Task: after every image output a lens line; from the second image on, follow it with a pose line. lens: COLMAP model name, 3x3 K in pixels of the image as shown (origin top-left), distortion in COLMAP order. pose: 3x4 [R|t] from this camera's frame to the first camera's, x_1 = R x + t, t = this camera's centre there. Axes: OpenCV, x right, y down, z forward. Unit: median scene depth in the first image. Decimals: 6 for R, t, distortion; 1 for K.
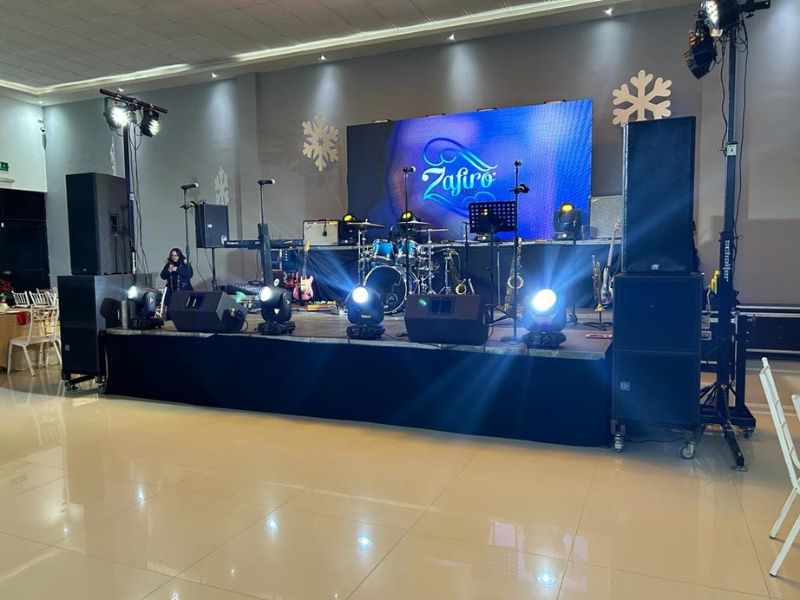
lens RADIAL K [[588.7, 0, 400.0], [0, 588.7, 300.0], [0, 0, 1]] dist [-0.001557, -0.007843]
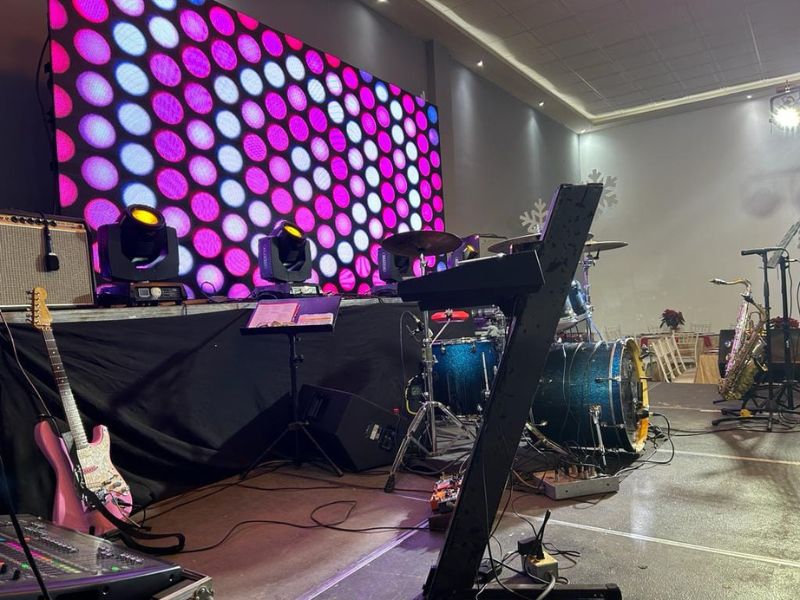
lens RADIAL K [[588.7, 0, 400.0], [0, 588.7, 300.0], [0, 0, 1]] dist [-0.001557, -0.007843]
pose [[0.209973, 0.006976, 0.977682, -0.460151], [0.124505, 0.991643, -0.033815, -0.086021], [-0.969747, 0.128827, 0.207350, 1.015961]]
